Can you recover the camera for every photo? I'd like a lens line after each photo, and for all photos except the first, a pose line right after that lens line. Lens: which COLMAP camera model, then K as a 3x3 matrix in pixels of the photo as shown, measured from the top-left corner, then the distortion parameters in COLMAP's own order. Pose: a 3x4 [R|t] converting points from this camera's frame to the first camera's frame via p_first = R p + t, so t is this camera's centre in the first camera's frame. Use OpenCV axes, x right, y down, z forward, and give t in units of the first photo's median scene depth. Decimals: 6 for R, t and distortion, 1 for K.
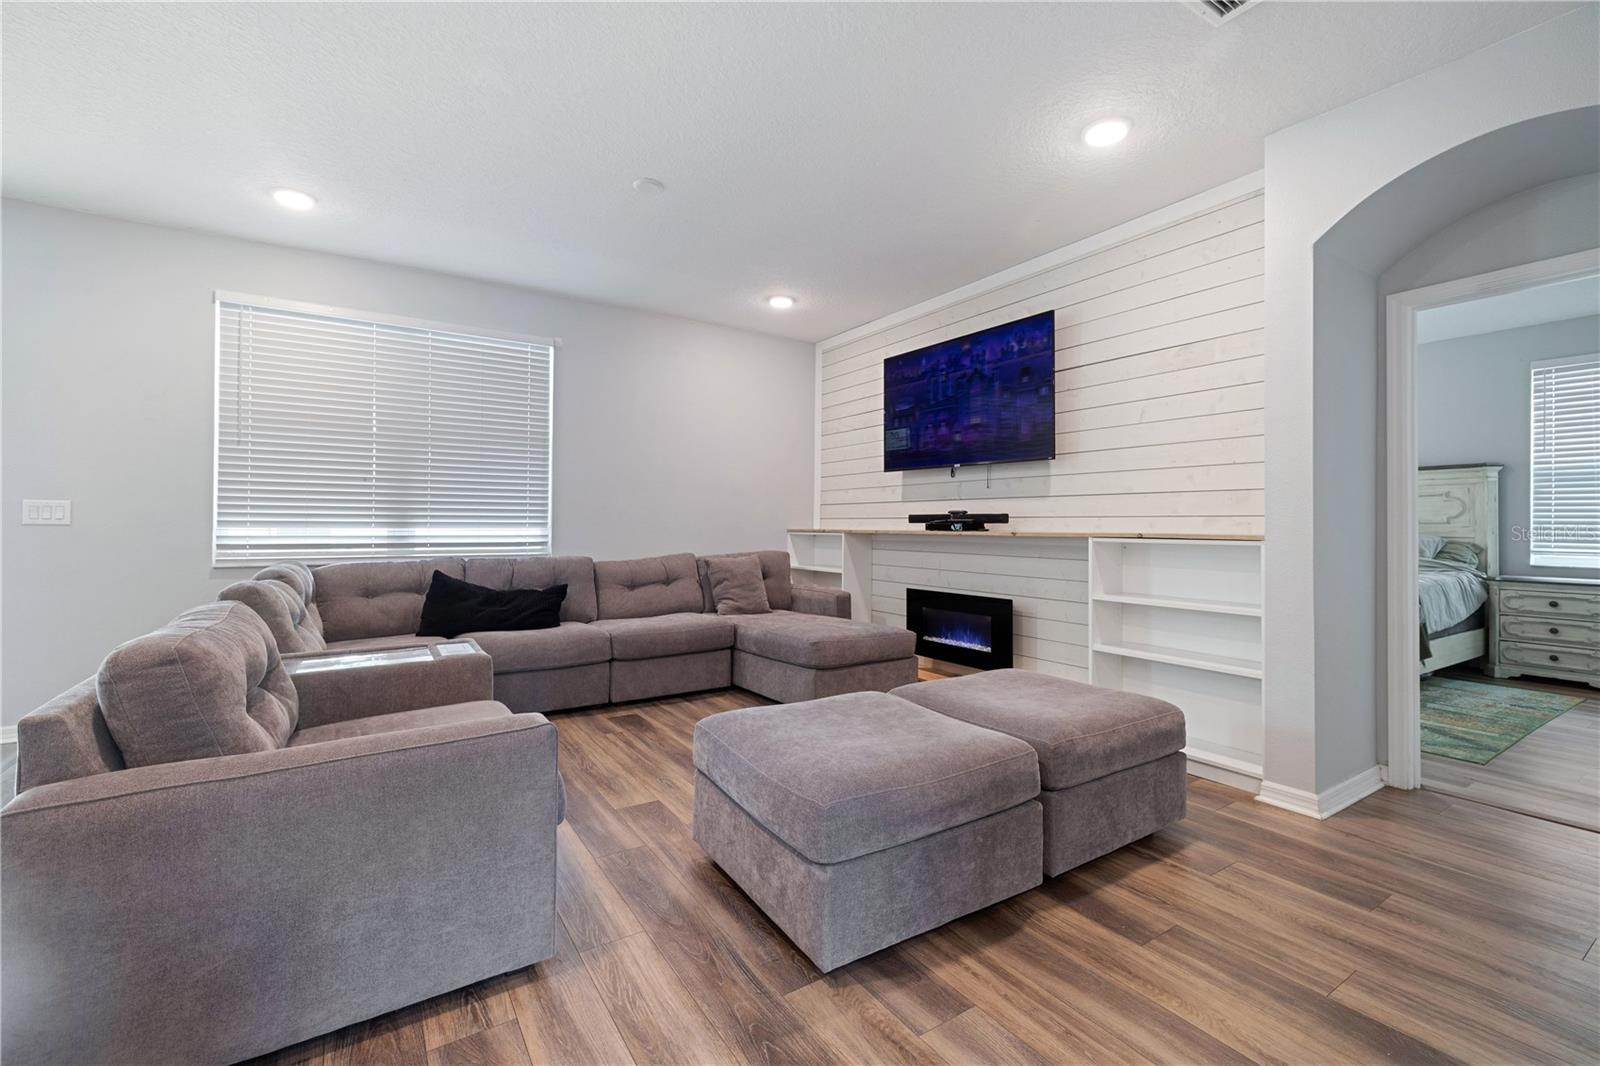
lens RADIAL K [[676.1, 0, 786.5], [0, 676.1, 520.6], [0, 0, 1]] dist [-0.000219, -0.000999]
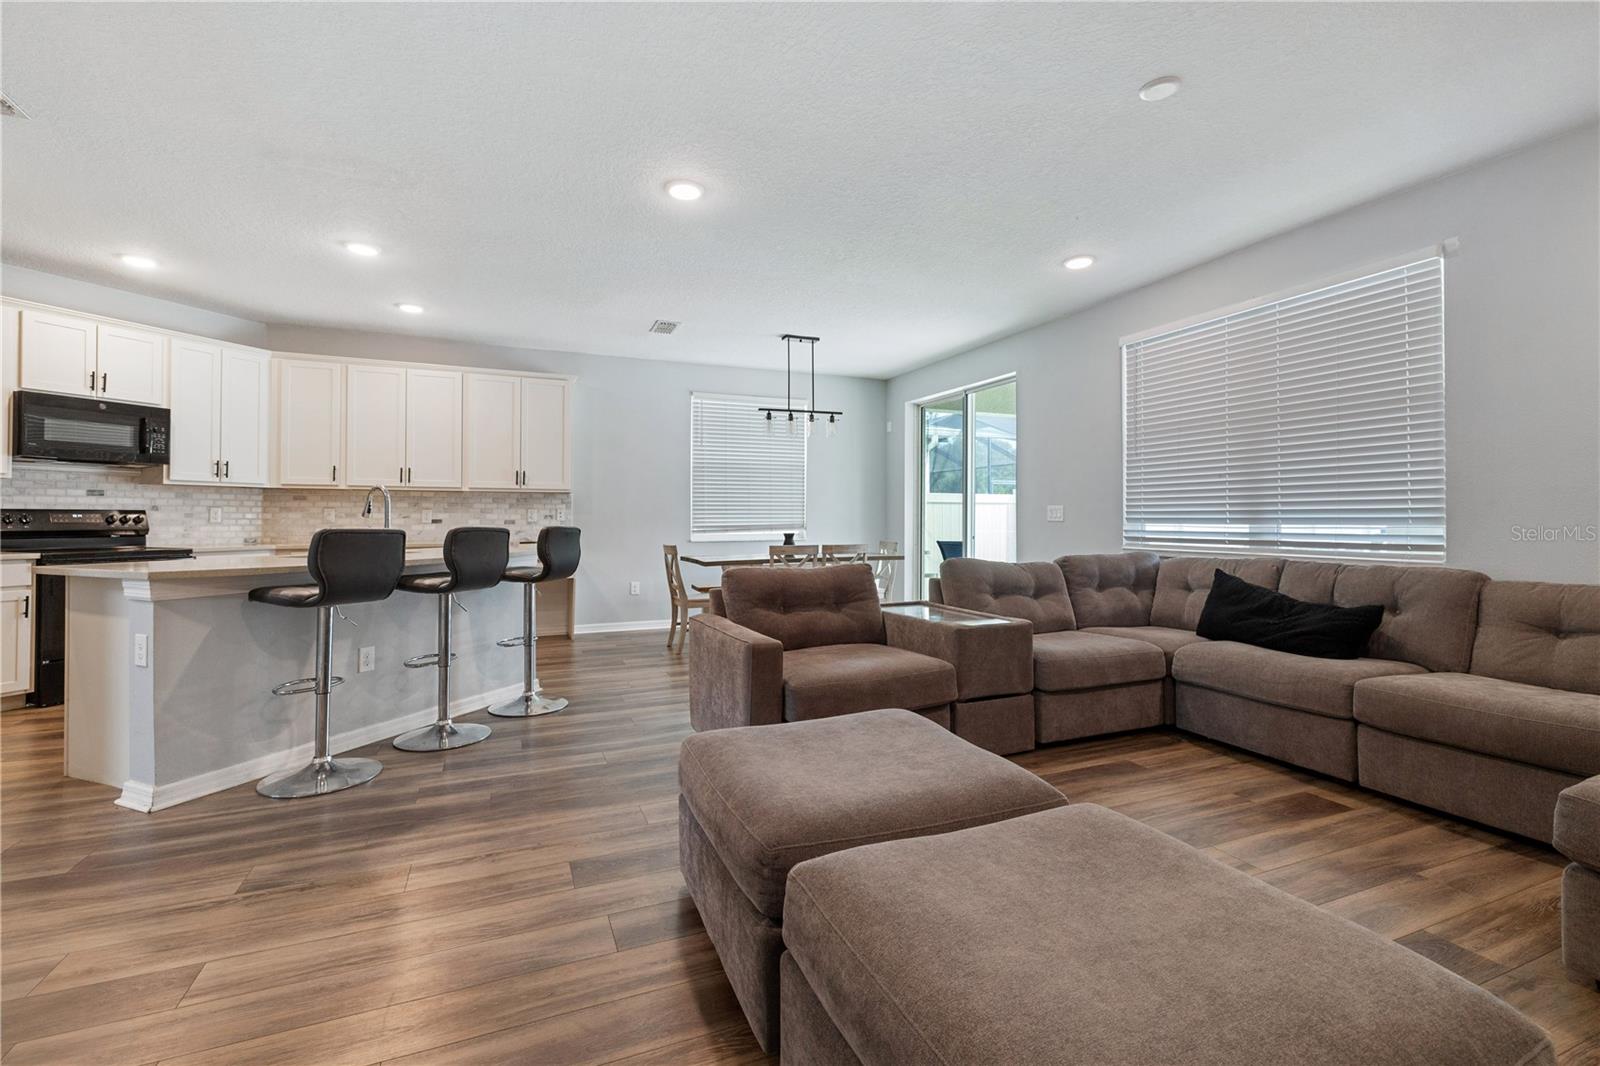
lens RADIAL K [[676.1, 0, 778.5], [0, 676.1, 508.9], [0, 0, 1]] dist [-0.000219, -0.000999]
pose [[-0.173800, -0.020157, -0.984575, 0.478712], [0.003271, 0.999773, -0.021045, 0.007417], [0.984776, -0.006879, -0.173694, 0.522153]]
